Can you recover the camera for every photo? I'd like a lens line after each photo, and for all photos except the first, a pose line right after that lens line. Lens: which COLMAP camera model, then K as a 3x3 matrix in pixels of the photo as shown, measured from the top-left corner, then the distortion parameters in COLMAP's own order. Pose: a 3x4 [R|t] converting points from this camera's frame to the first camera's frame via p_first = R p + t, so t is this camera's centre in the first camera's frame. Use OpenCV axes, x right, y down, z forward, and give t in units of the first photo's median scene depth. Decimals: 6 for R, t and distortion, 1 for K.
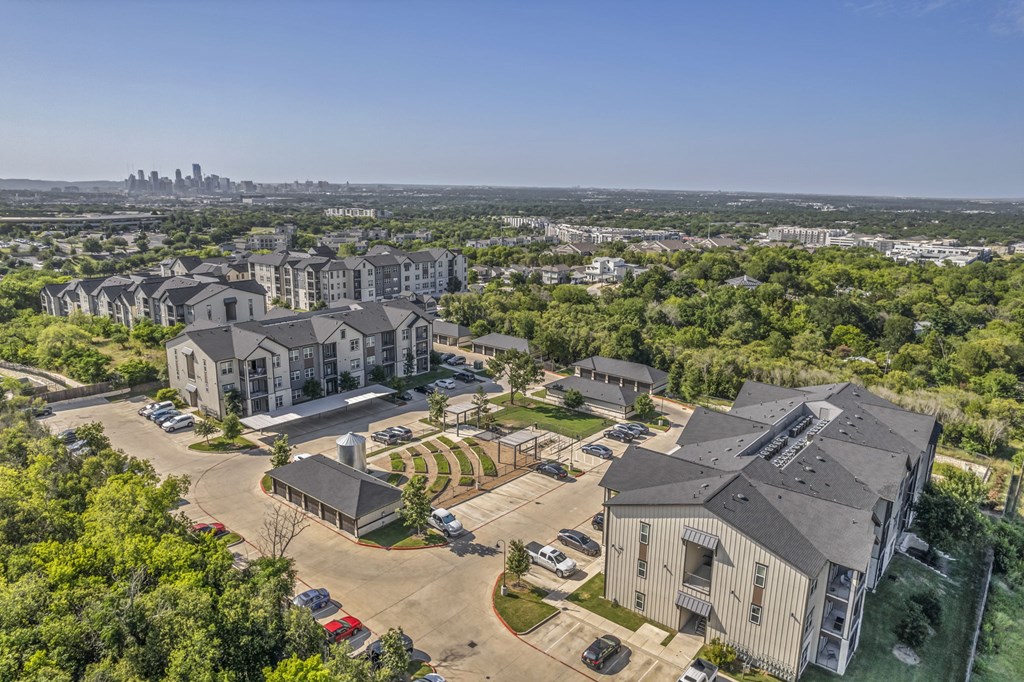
lens RADIAL K [[675.8, 0, 514.7], [0, 675.8, 347.1], [0, 0, 1]] dist [-0.041000, 0.001140]
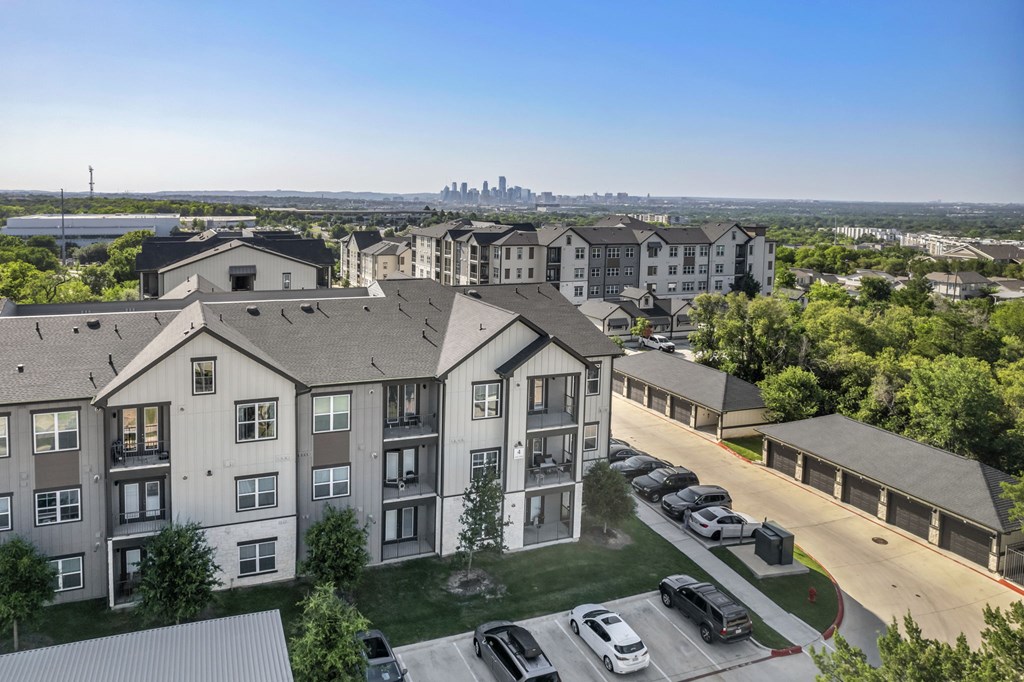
lens RADIAL K [[706.1, 0, 431.8], [0, 706.1, 258.4], [0, 0, 1]] dist [-0.033155, 0.006280]
pose [[0.859317, 0.040841, -0.509810, -0.021299], [-0.117833, 0.985800, -0.119643, -0.021504], [0.497684, 0.162884, 0.851927, 0.416355]]
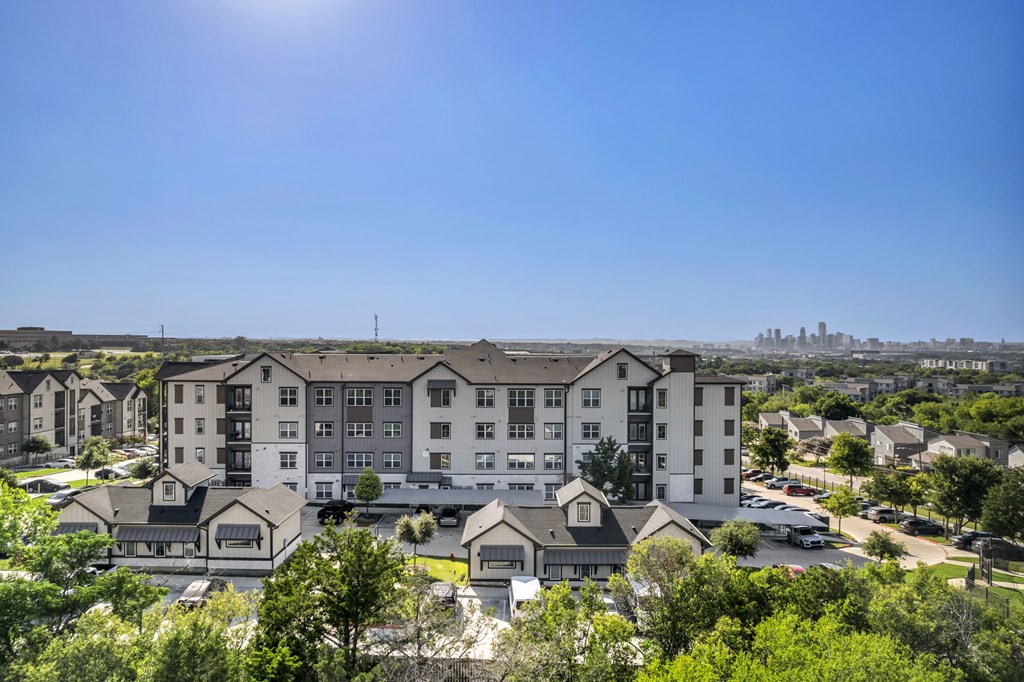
lens RADIAL K [[675.8, 0, 514.7], [0, 675.8, 347.1], [0, 0, 1]] dist [-0.041000, 0.001140]
pose [[0.636996, -0.006348, -0.770841, 0.105435], [-0.174053, 0.972959, -0.151843, -0.097032], [0.750961, 0.230891, 0.618666, 0.816640]]
